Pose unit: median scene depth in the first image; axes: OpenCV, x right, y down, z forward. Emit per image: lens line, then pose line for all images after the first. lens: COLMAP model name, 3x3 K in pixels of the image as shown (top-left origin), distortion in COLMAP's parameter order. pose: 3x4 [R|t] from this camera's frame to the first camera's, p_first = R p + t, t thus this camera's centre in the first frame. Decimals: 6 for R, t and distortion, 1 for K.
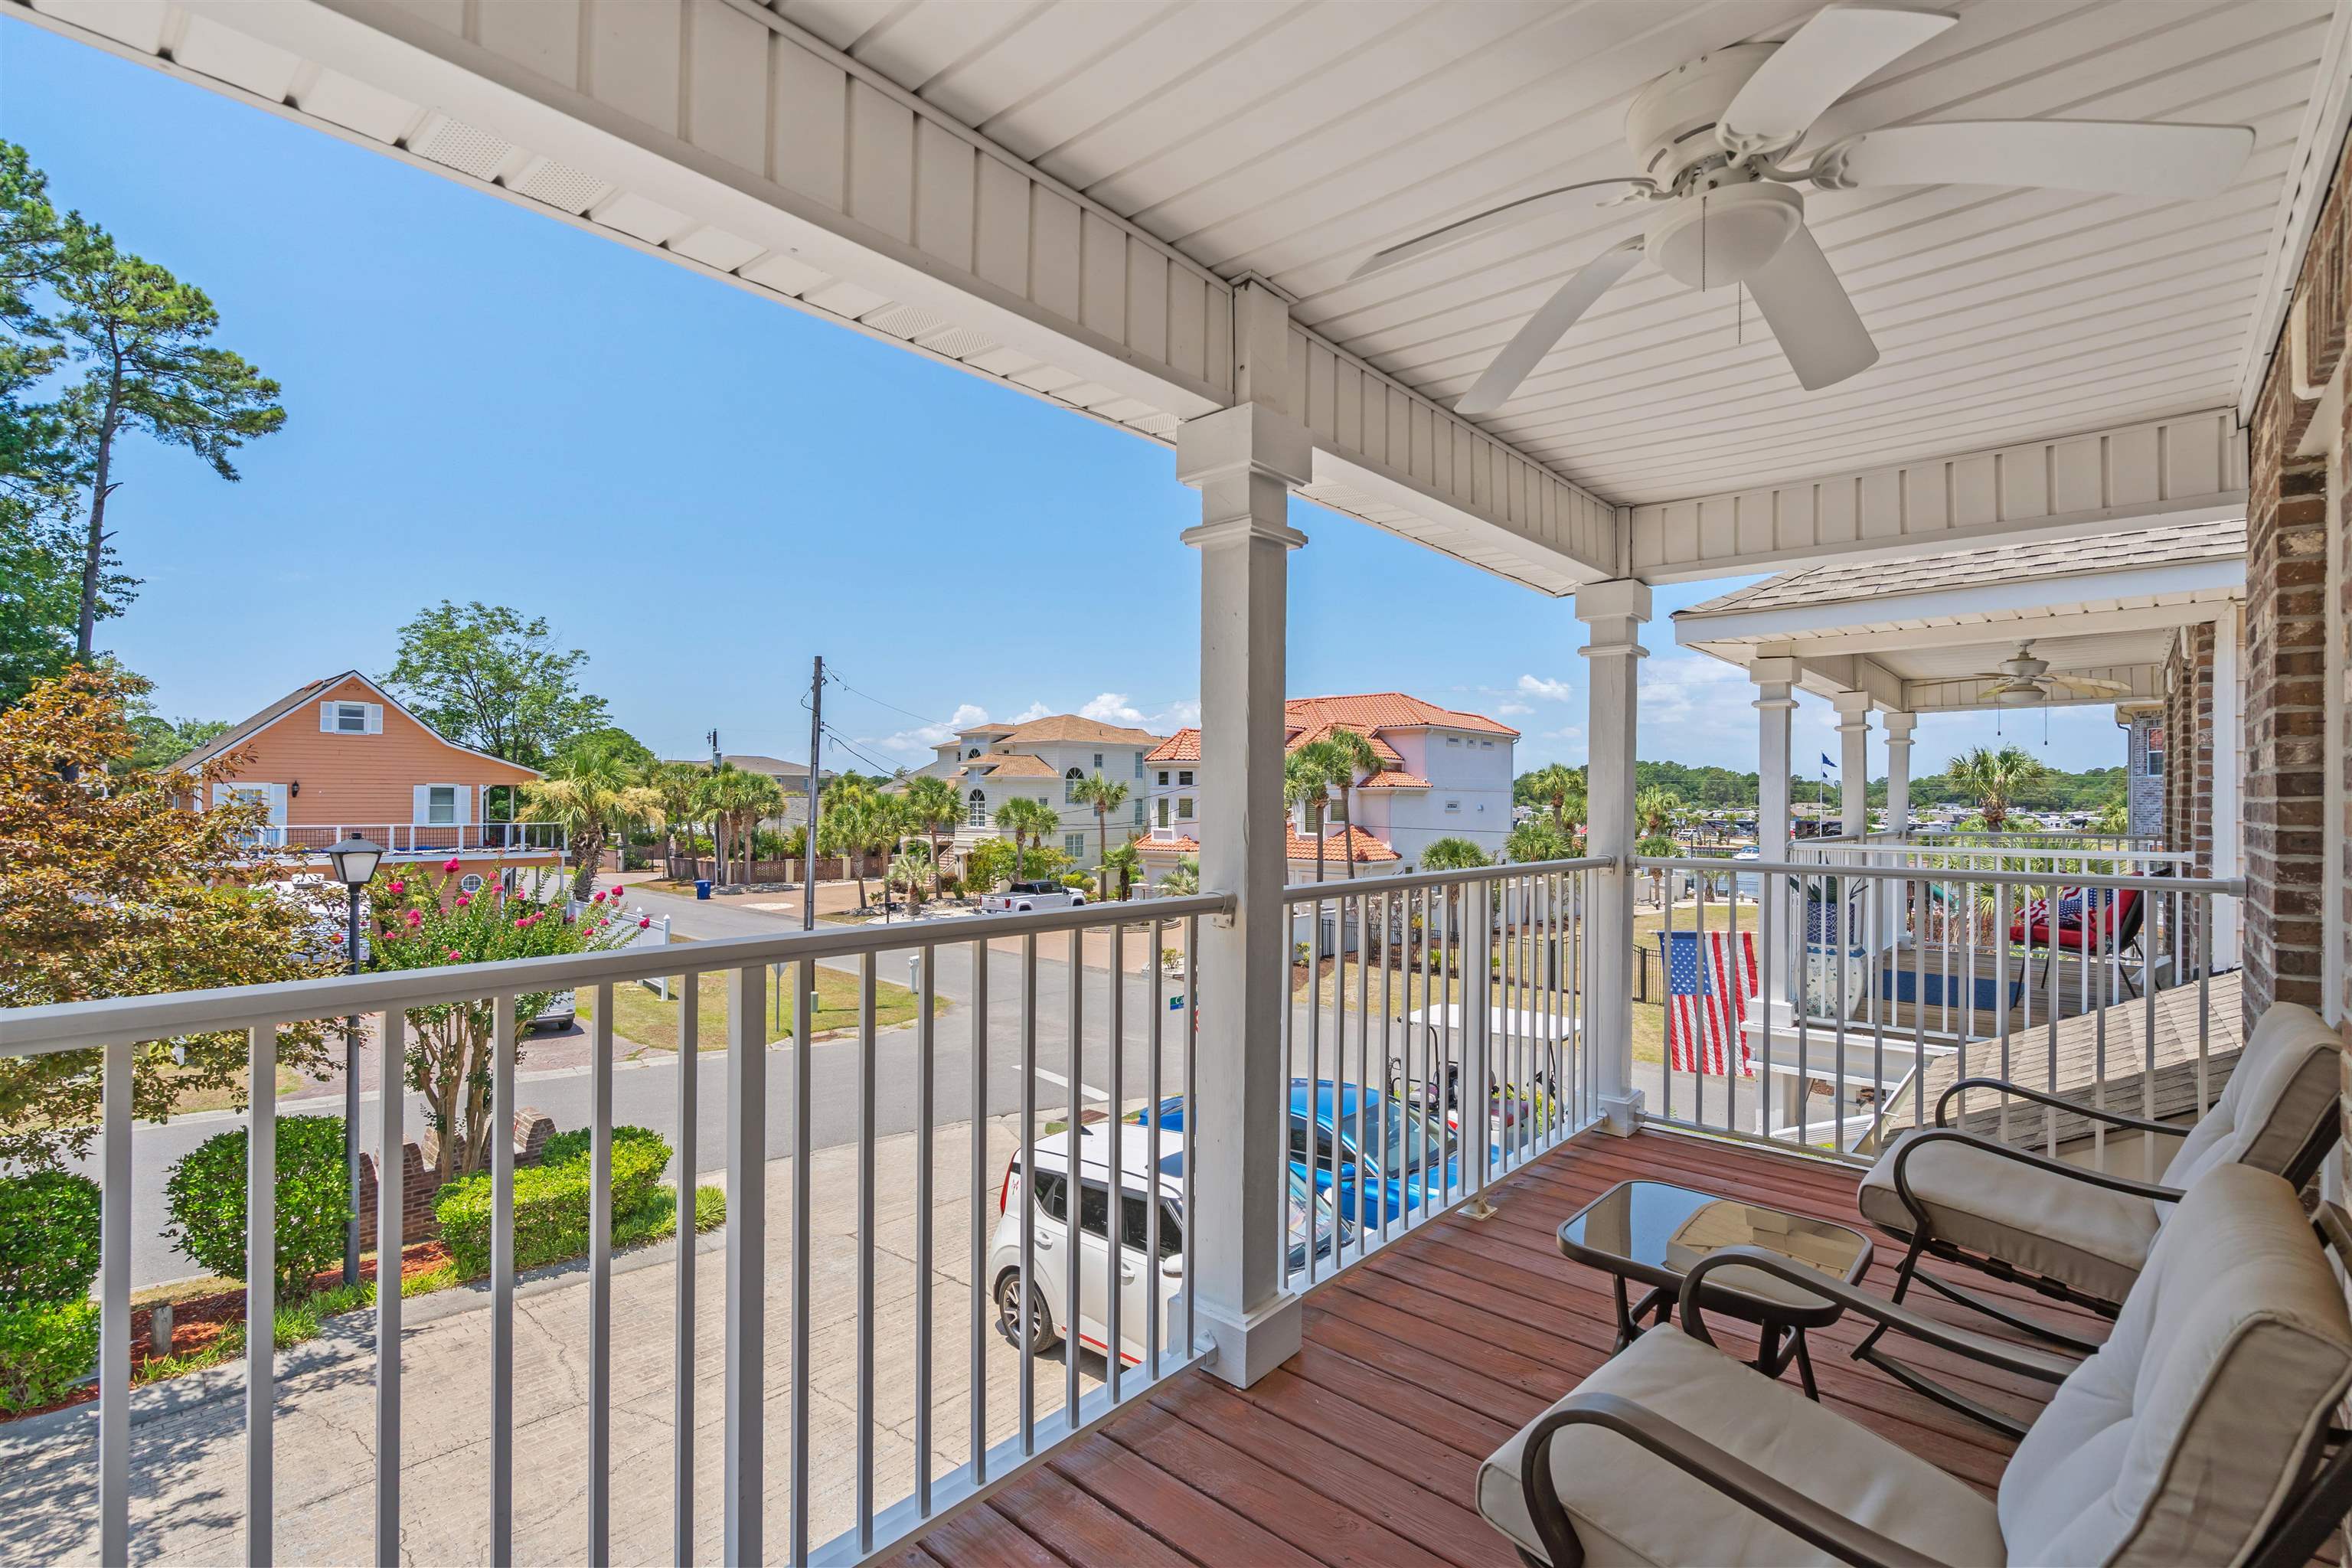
lens RADIAL K [[1063.2, 0, 1178.4], [0, 1063.2, 782.1], [0, 0, 1]] dist [-0.001259, 0.000611]
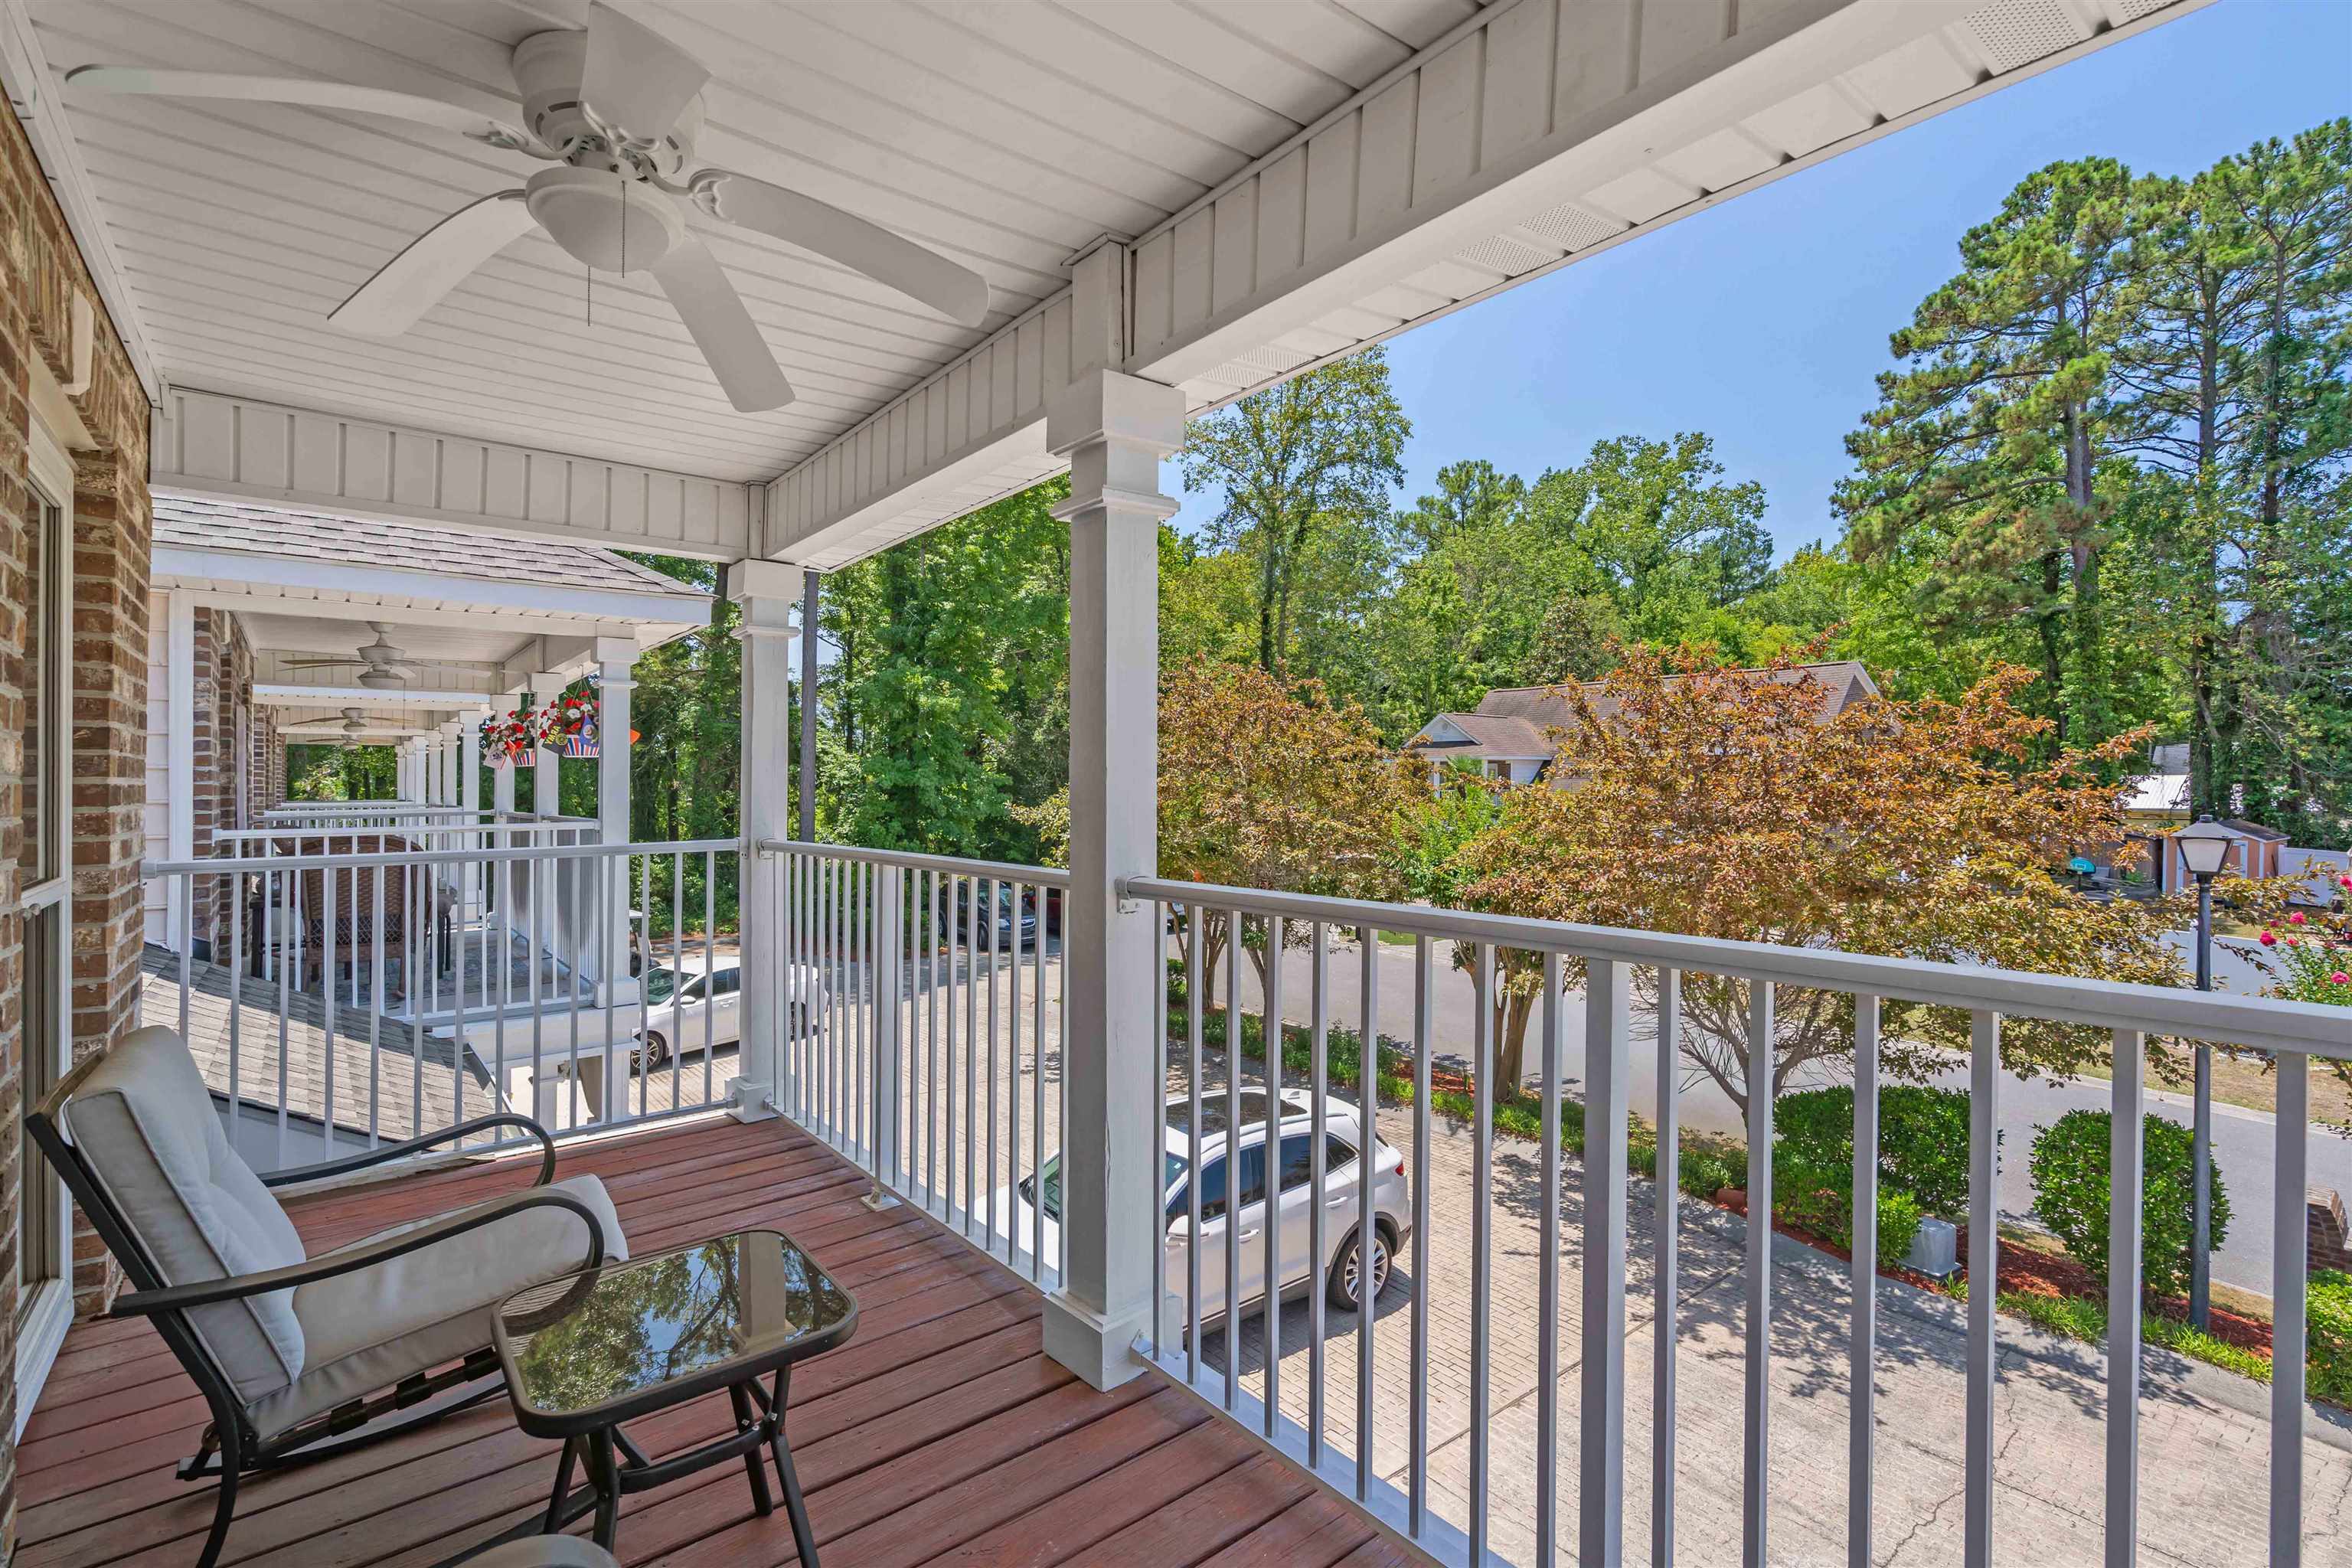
lens RADIAL K [[1066.3, 0, 1173.9], [0, 1066.3, 779.0], [0, 0, 1]] dist [-0.008591, 0.001065]
pose [[-0.168307, -0.004971, -0.985722, 0.065937], [0.025098, 0.999641, -0.009327, -0.000205], [0.985415, -0.026310, -0.168122, 0.084519]]
